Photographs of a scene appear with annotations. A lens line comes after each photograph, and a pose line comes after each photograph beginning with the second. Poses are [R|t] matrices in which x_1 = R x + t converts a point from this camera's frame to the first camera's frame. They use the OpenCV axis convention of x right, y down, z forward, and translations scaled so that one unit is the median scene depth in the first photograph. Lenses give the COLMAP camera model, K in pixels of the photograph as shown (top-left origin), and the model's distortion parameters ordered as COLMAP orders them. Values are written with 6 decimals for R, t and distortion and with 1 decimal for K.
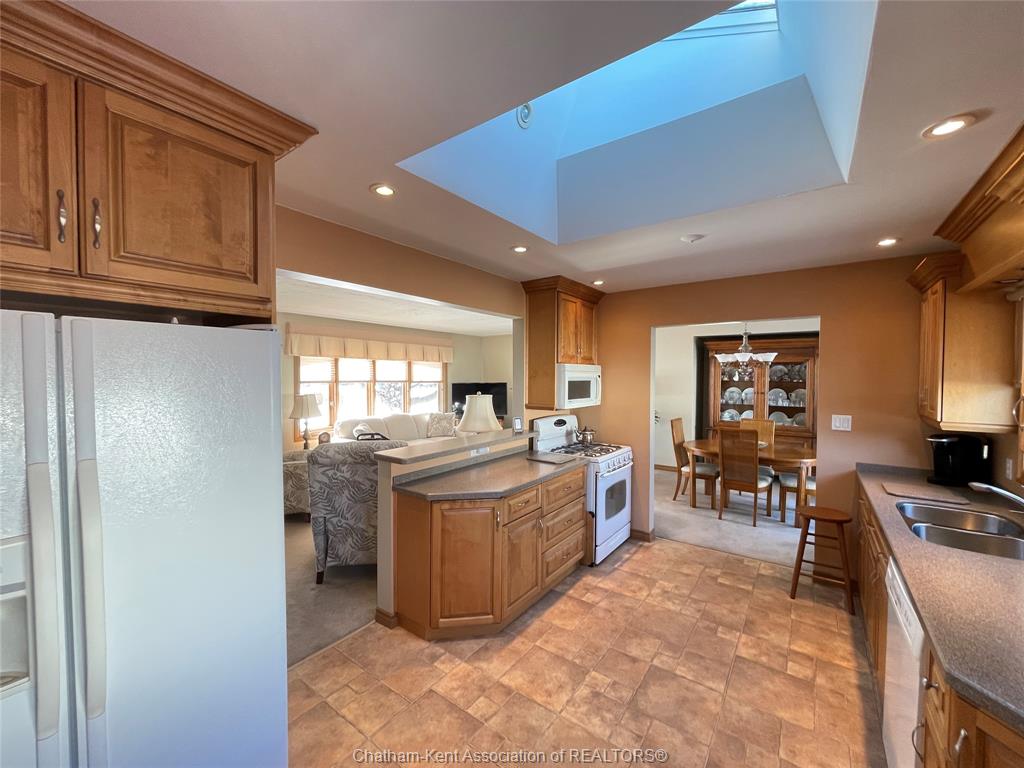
lens RADIAL K [[413.2, 0, 511.1], [0, 413.2, 386.4], [0, 0, 1]] dist [-0.001379, 0.000569]
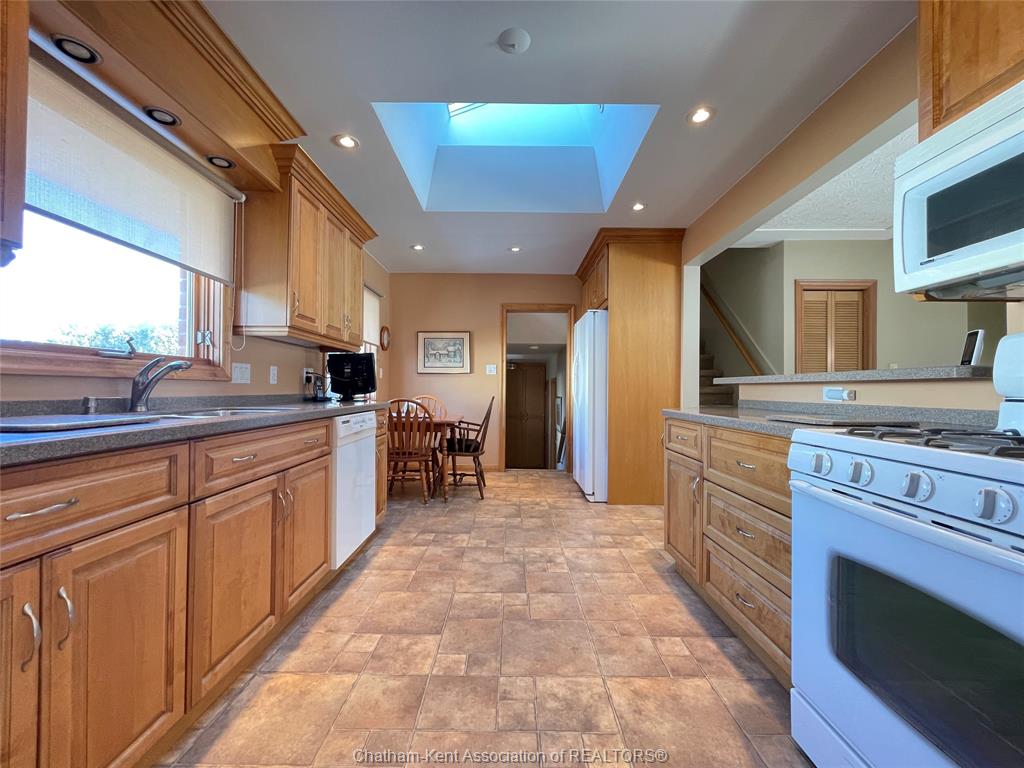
lens RADIAL K [[413.2, 0, 511.1], [0, 413.2, 386.4], [0, 0, 1]] dist [-0.001379, 0.000569]
pose [[-0.807706, -0.014653, -0.589404, 0.673537], [-0.027328, 0.999547, 0.012601, 0.157634], [0.588952, 0.026285, -0.807740, 1.261895]]
